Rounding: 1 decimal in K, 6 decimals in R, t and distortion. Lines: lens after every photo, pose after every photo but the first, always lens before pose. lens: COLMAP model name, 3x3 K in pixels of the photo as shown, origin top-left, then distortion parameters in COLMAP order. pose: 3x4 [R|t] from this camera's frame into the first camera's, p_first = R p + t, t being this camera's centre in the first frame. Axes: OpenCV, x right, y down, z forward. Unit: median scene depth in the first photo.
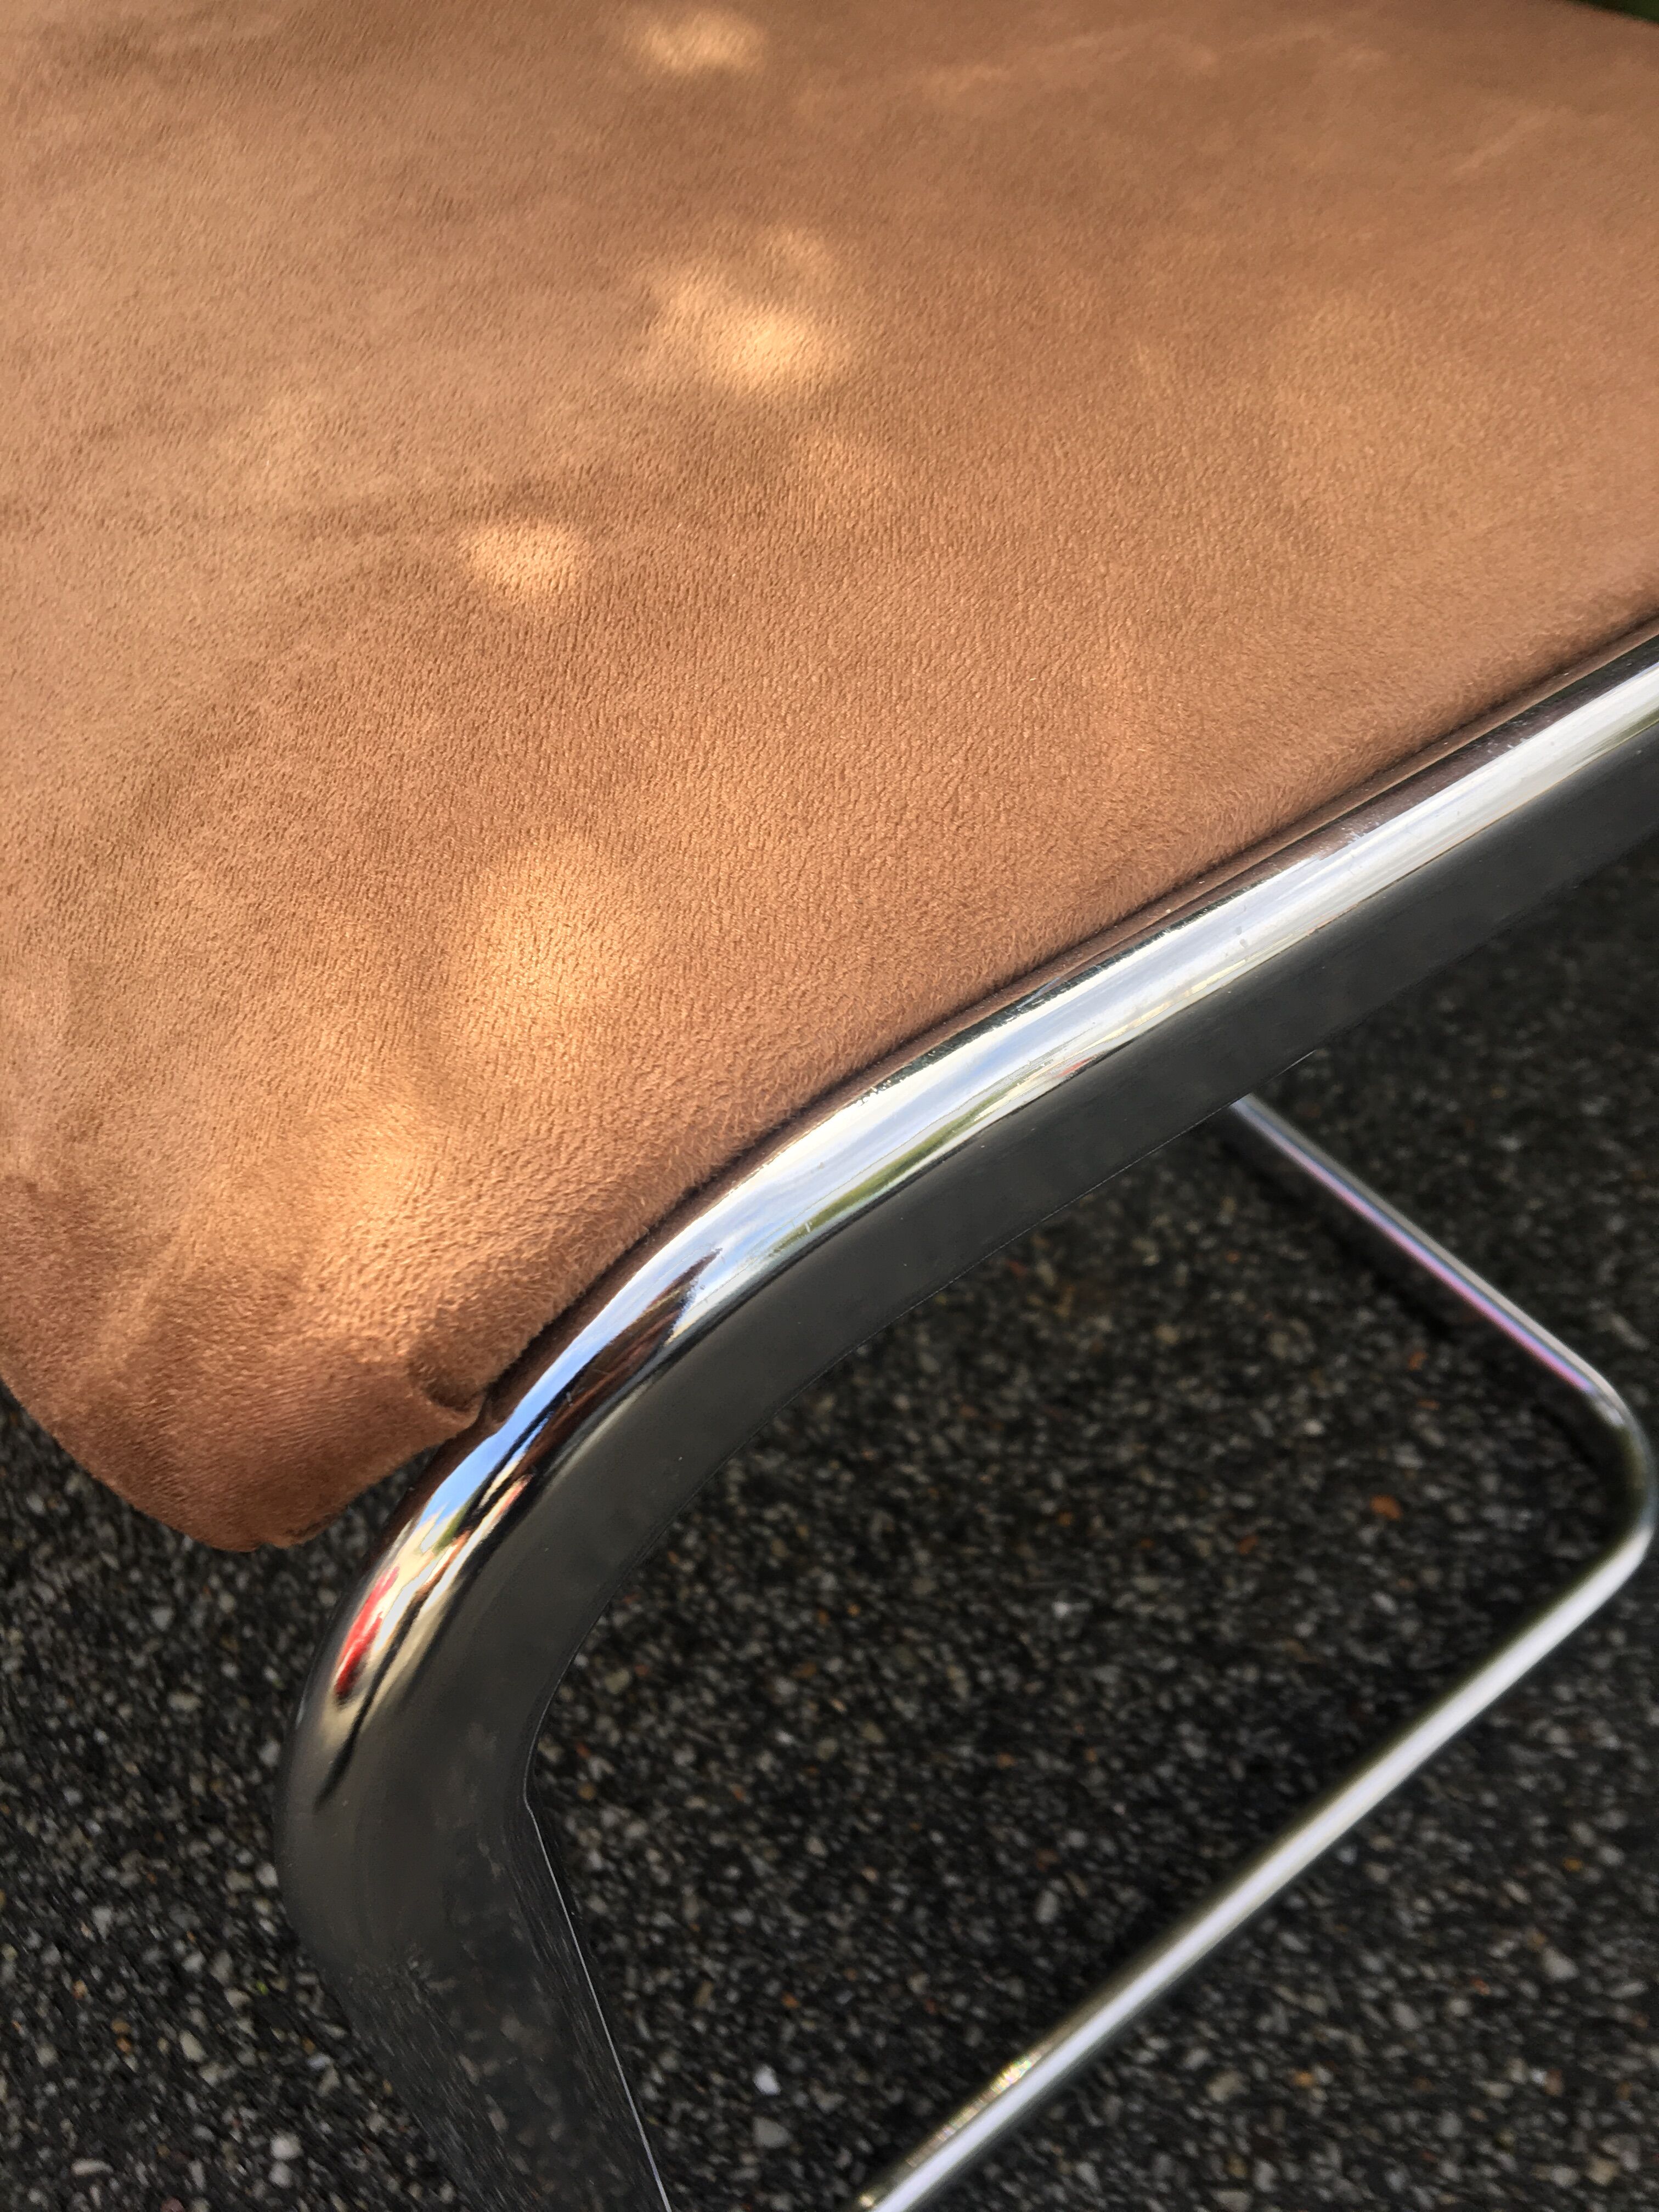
lens RADIAL K [[1846.1, 0, 833.5], [0, 1846.1, 1114.7], [0, 0, 1]] dist [0.093390, -0.118054]
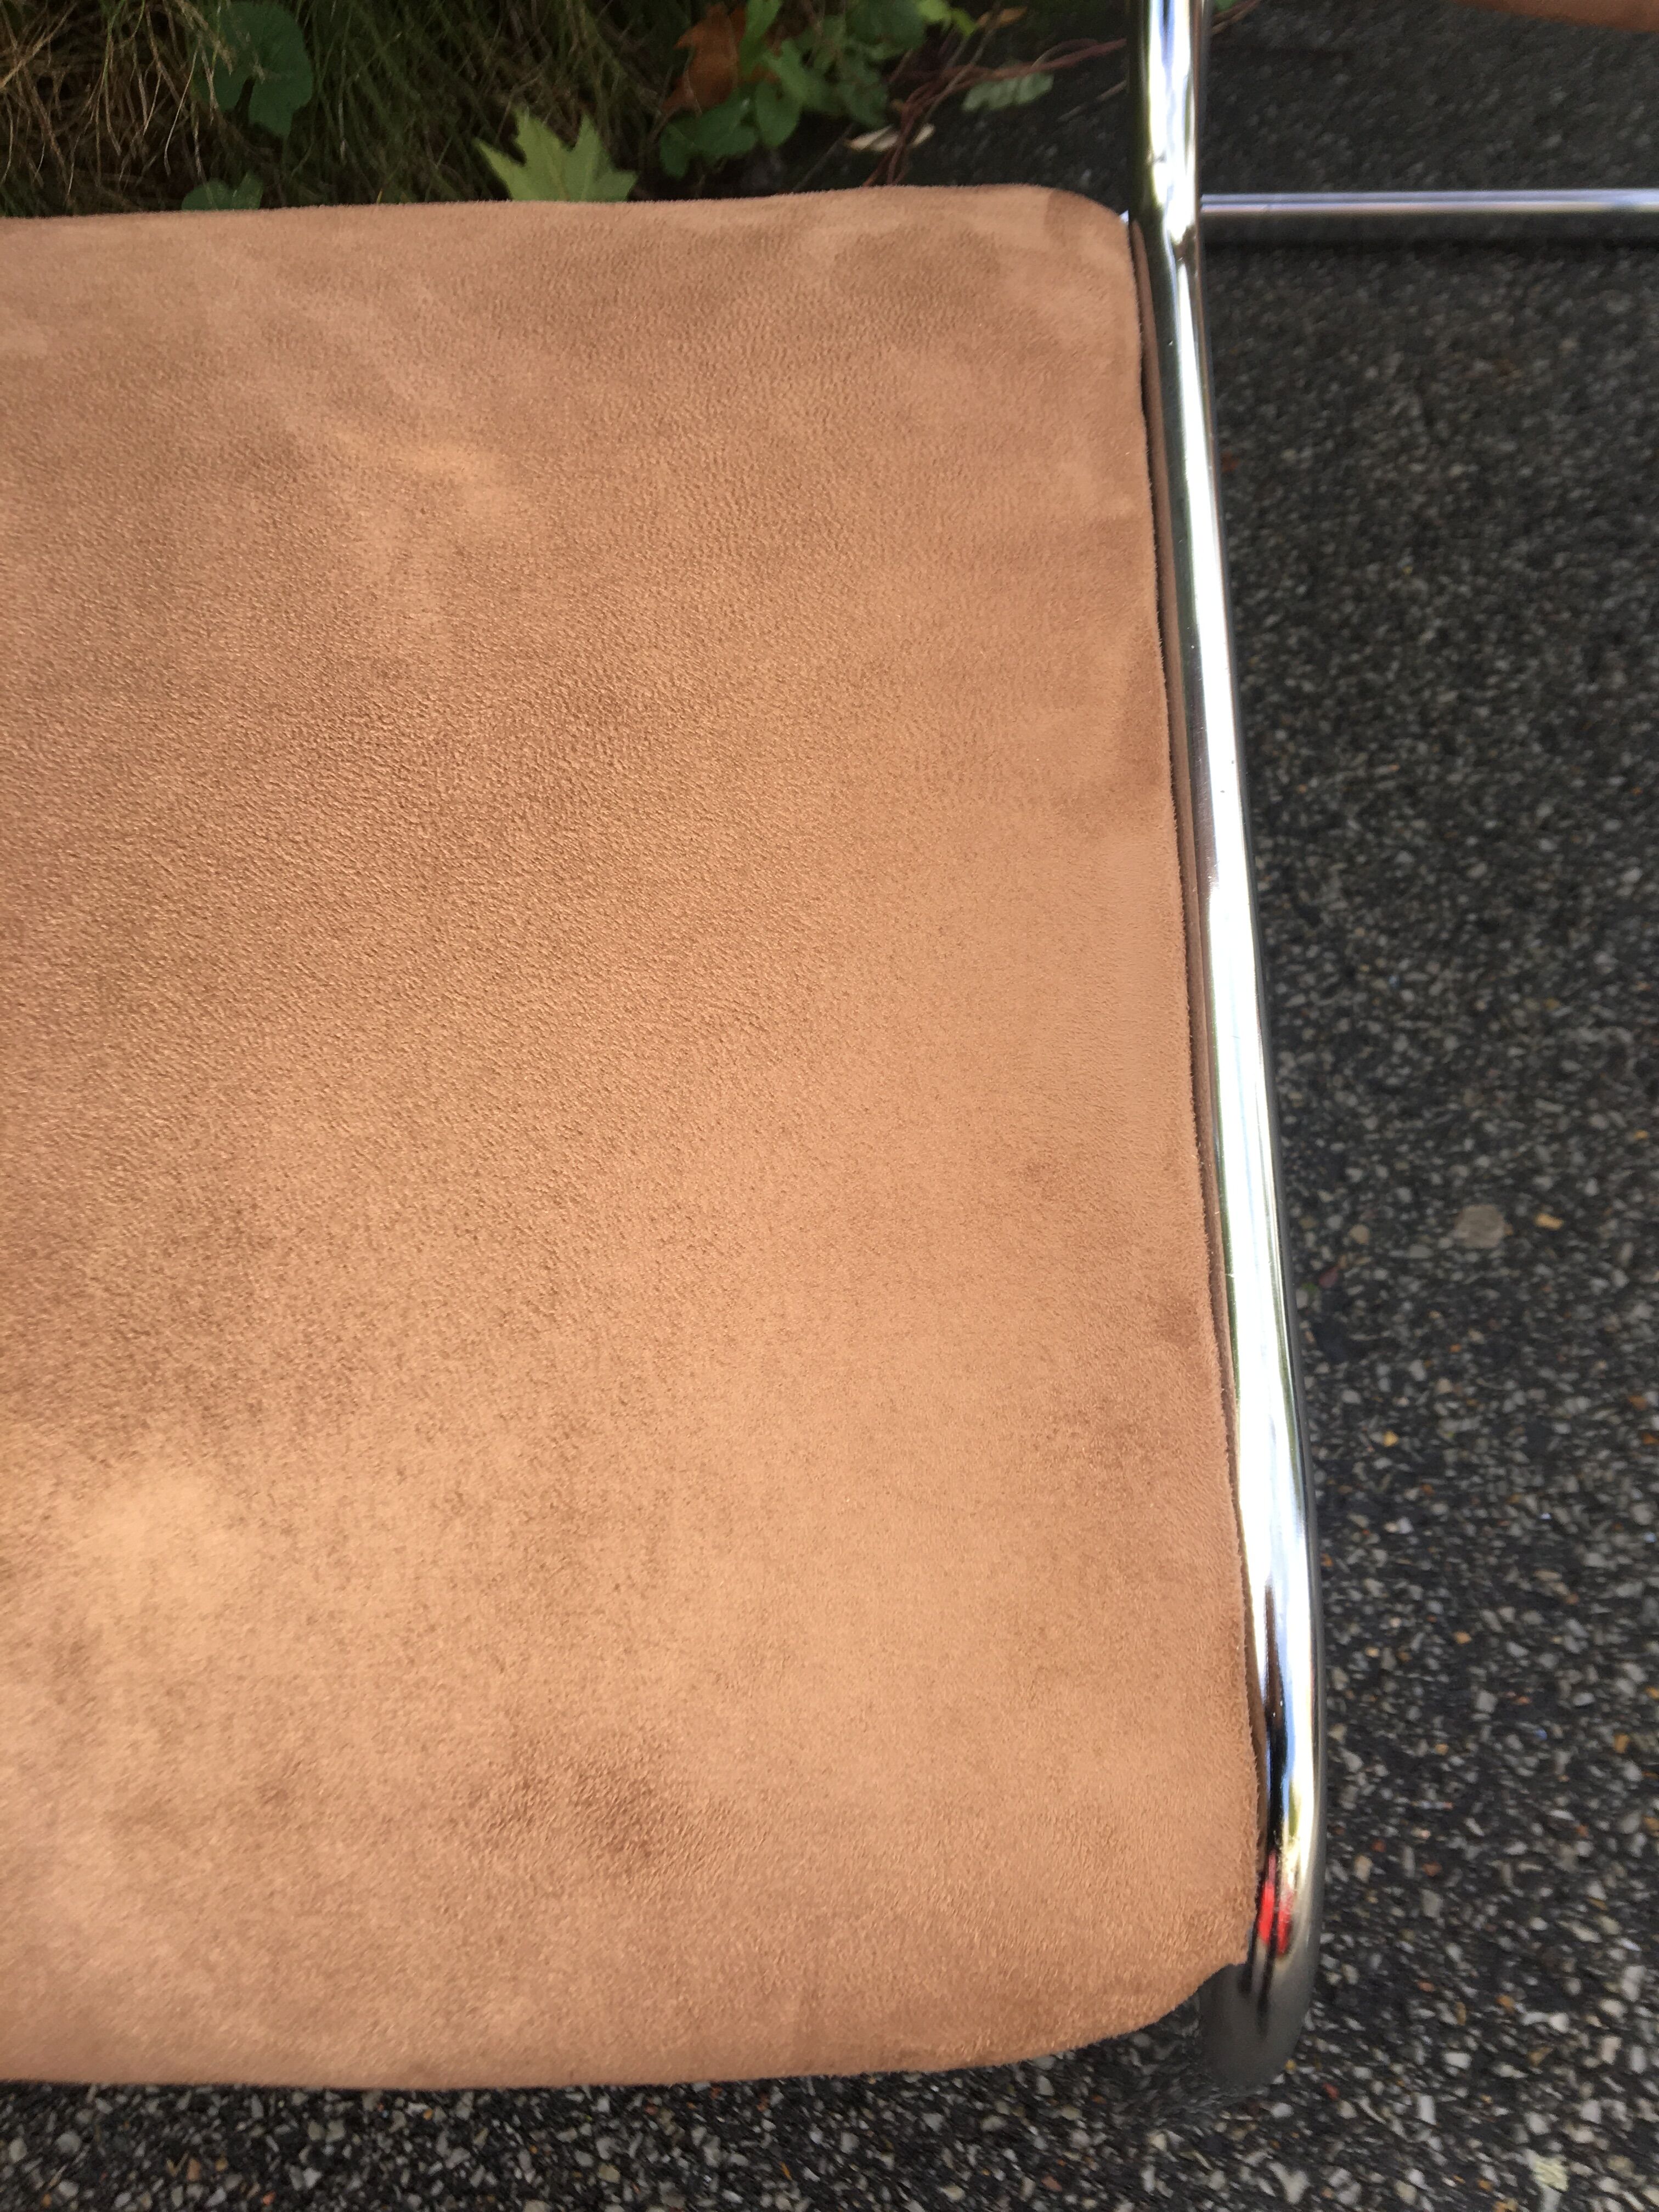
lens RADIAL K [[1863.7, 0, 824.3], [0, 1863.7, 1111.5], [0, 0, 1]] dist [0.066021, -0.077479]
pose [[0.641694, -0.677758, 0.358989, -1.275856], [0.612994, 0.734530, 0.291039, -0.257140], [-0.460942, 0.033300, 0.886805, -0.005895]]
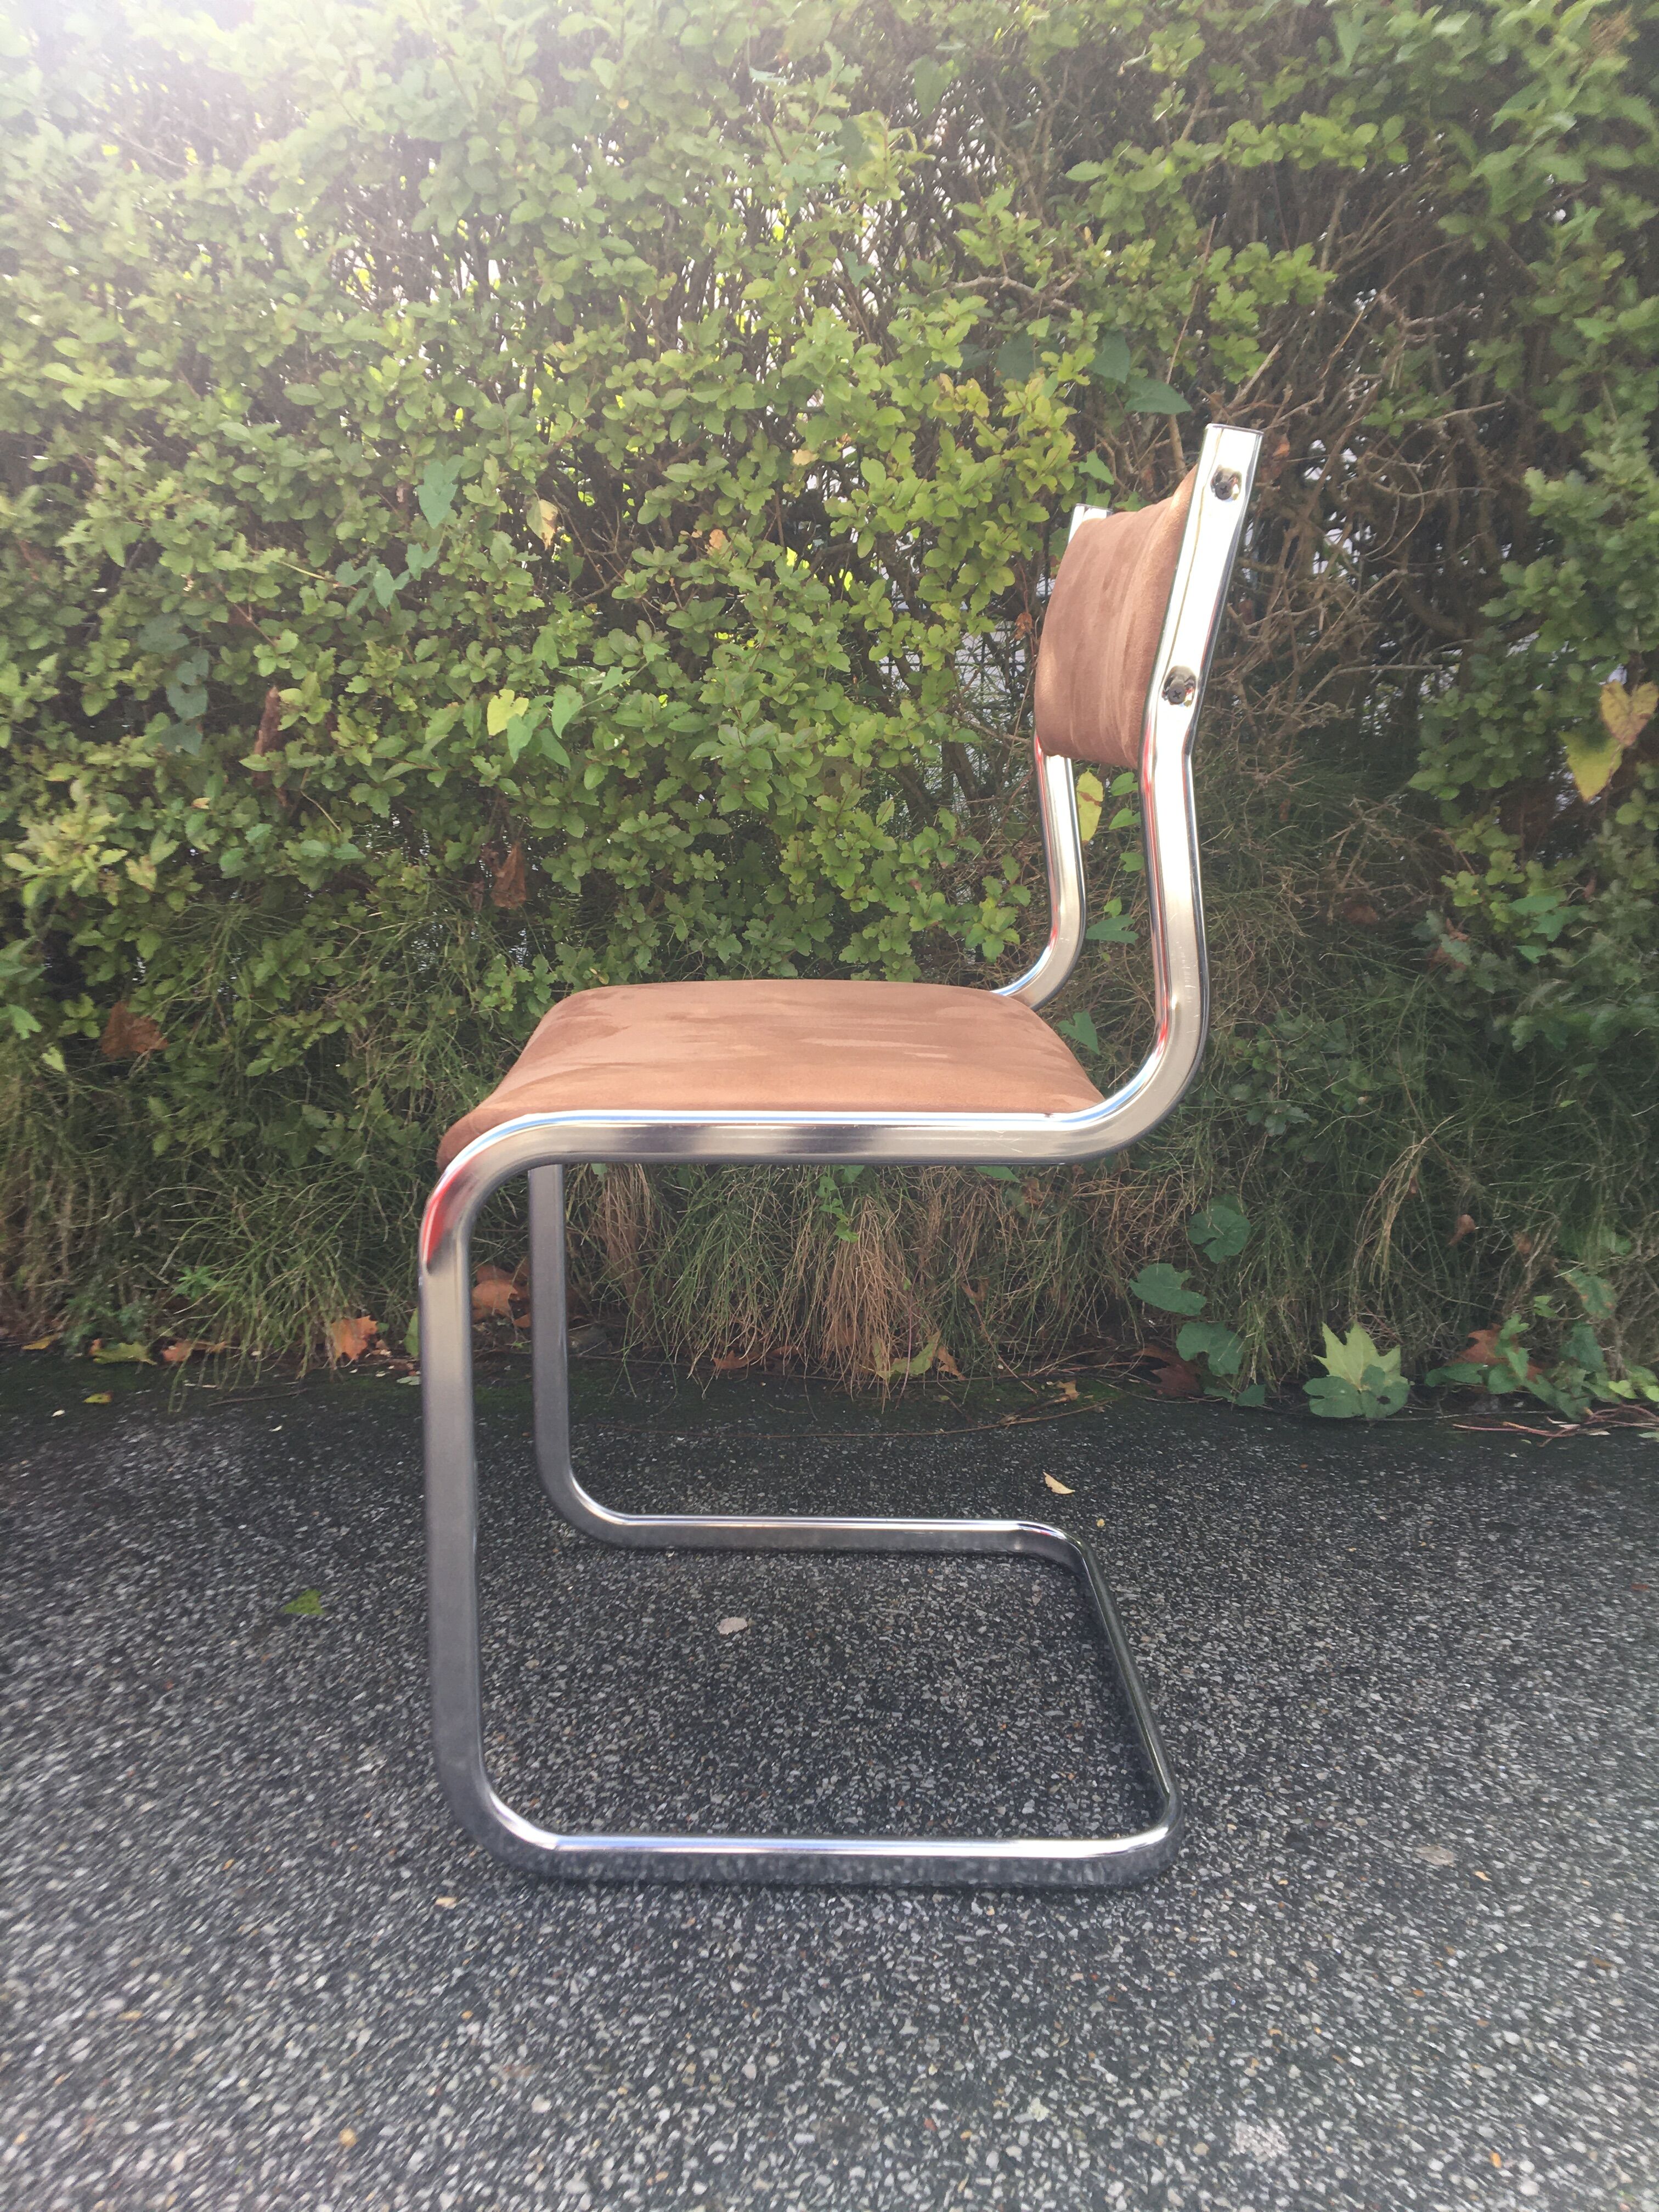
lens RADIAL K [[1863.7, 0, 824.3], [0, 1863.7, 1111.5], [0, 0, 1]] dist [0.066021, -0.077479]
pose [[0.994754, 0.022276, 0.099837, -1.387695], [0.042606, 0.797085, -0.602362, 0.927814], [-0.092996, 0.603456, 0.791955, -0.921918]]
